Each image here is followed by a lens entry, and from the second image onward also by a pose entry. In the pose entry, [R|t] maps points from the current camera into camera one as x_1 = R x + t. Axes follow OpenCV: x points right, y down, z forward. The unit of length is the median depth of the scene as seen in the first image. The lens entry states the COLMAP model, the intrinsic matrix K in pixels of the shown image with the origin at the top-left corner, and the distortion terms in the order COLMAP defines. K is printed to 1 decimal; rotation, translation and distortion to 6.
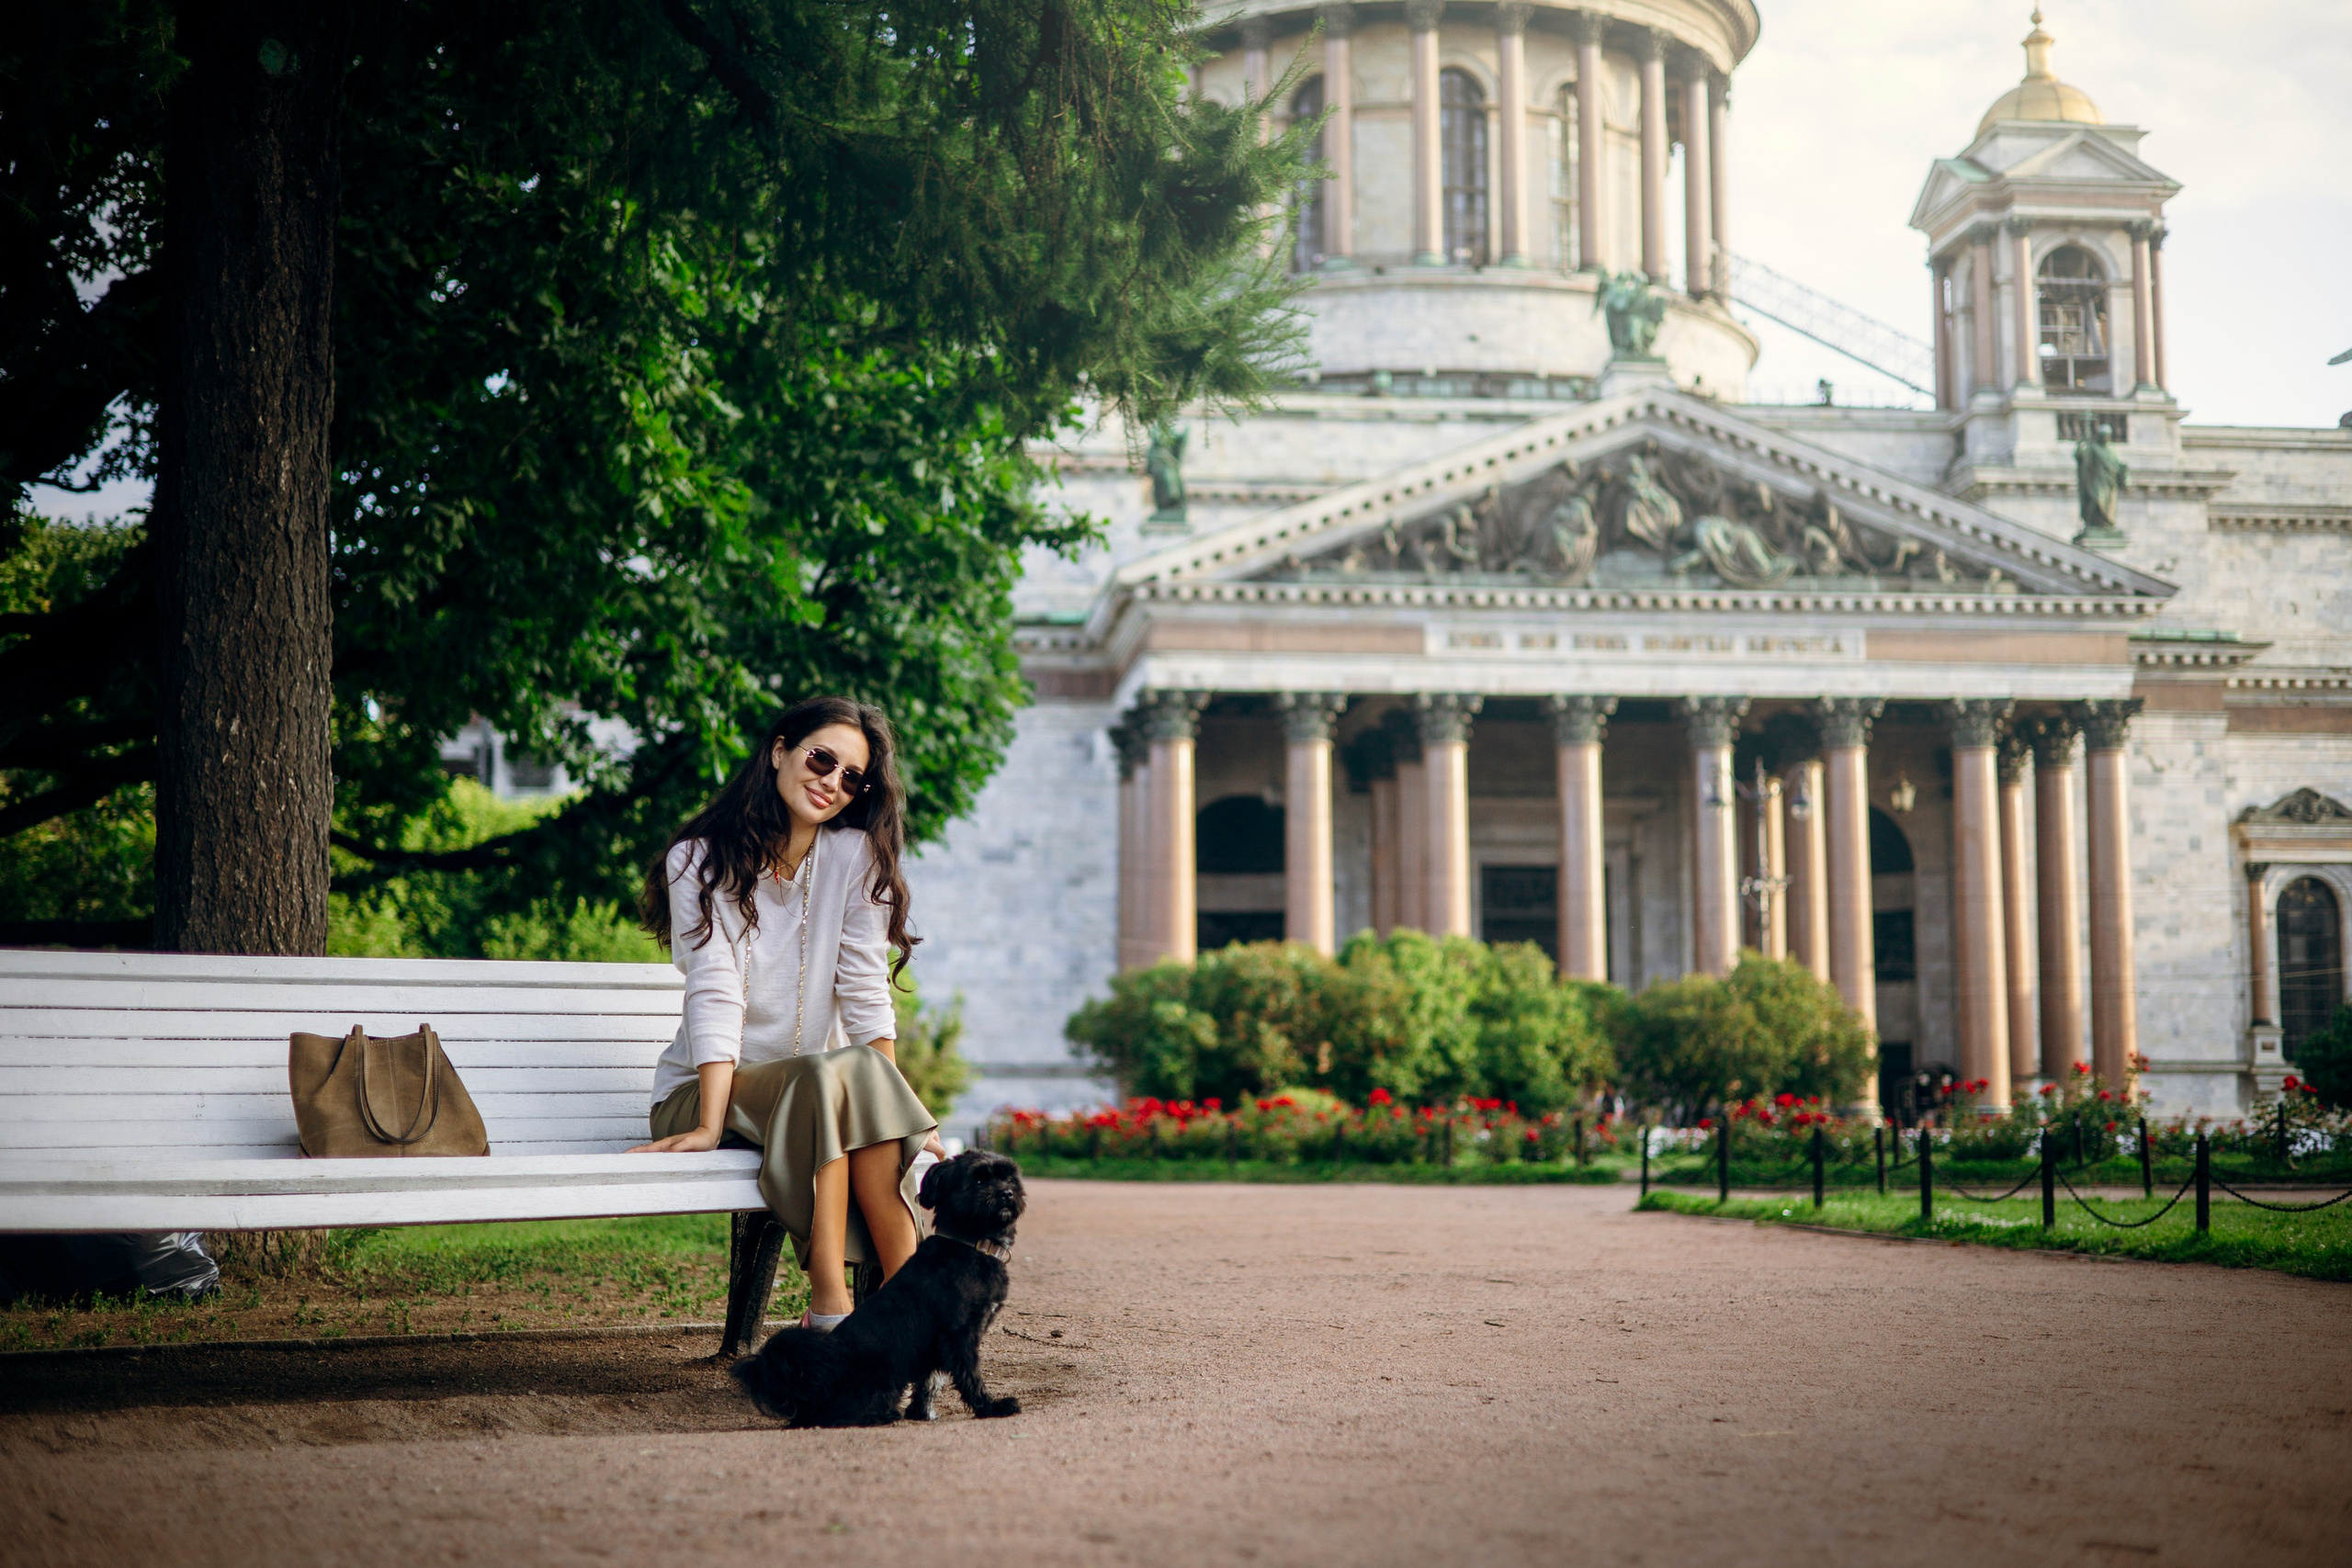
lens RADIAL K [[2954.8, 0, 1105.1], [0, 2954.8, 788.8], [0, 0, 1]] dist [0.163163, 0.000000]
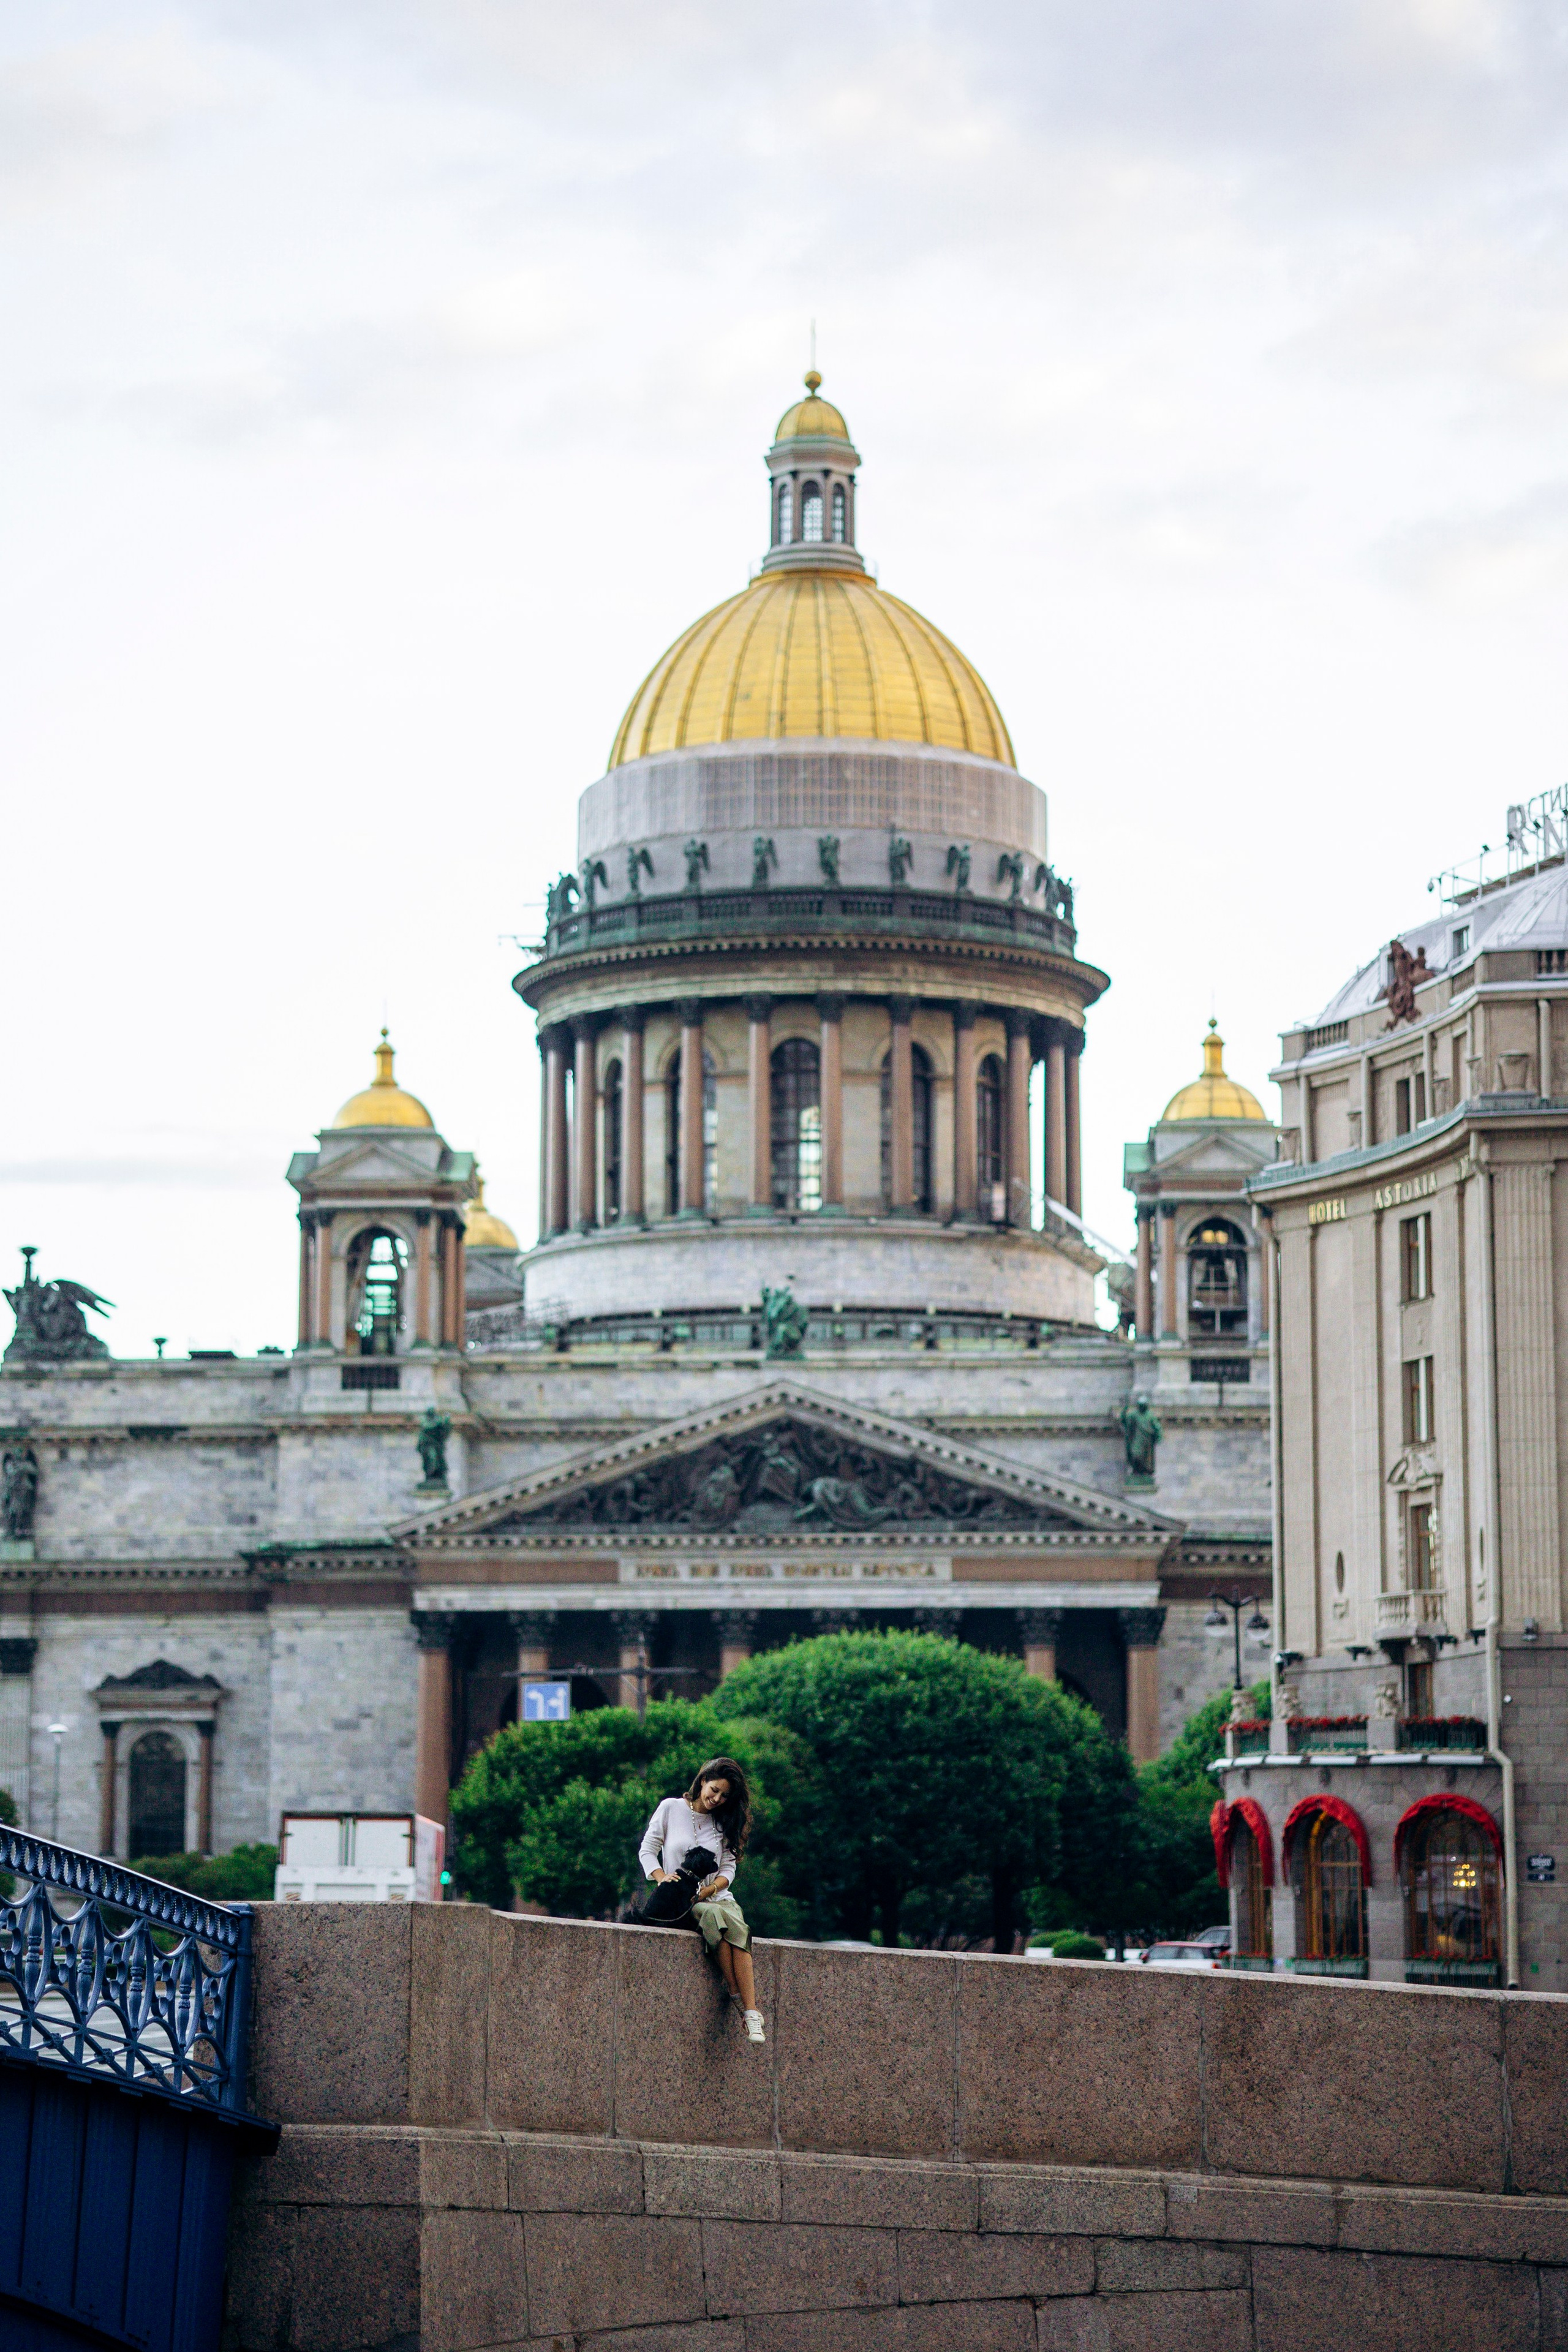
lens RADIAL K [[5530.9, 0, 699.2], [0, 5530.9, 1039.0], [0, 0, 1]] dist [0.047148, 0.000000]
pose [[0.978725, -0.026619, -0.203442, 0.658625], [0.017746, 0.998815, -0.045315, -0.176074], [0.204407, 0.040740, 0.978038, -1.467745]]
